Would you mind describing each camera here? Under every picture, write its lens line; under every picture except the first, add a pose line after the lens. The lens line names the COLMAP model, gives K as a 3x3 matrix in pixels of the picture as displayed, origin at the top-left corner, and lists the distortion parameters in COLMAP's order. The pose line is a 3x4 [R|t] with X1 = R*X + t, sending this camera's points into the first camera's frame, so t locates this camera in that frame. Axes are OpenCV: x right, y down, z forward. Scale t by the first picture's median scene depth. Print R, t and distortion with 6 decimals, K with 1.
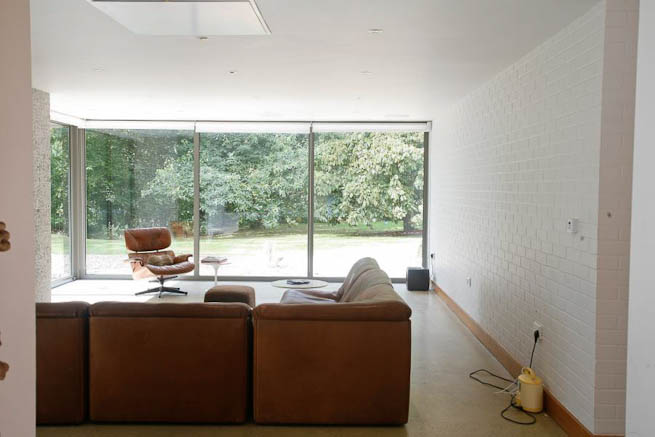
lens RADIAL K [[668.5, 0, 330.4], [0, 668.5, 218.0], [0, 0, 1]] dist [0.042111, 0.000000]
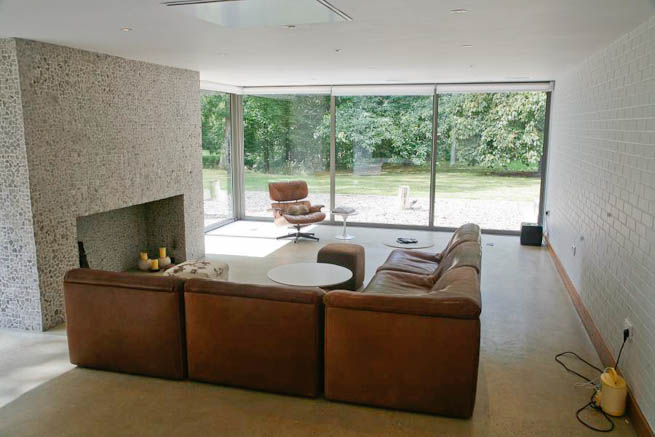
lens RADIAL K [[556.2, 0, 327.5], [0, 556.2, 221.5], [0, 0, 1]] dist [-0.040525, 0.069317]
pose [[0.964510, 0.039976, -0.261003, 0.049811], [-0.006618, 0.991822, 0.127454, -0.040057], [0.263964, -0.121203, 0.956887, 0.082944]]
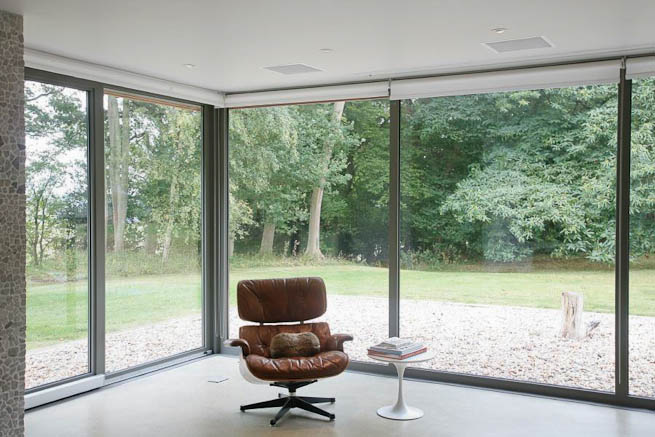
lens RADIAL K [[731.2, 0, 327.0], [0, 731.2, 220.0], [0, 0, 1]] dist [0.070294, 0.000000]
pose [[0.883385, 0.004191, -0.468628, 0.033789], [-0.015198, 0.999690, -0.019707, -0.021393], [0.468401, 0.024531, 0.883176, 0.503261]]
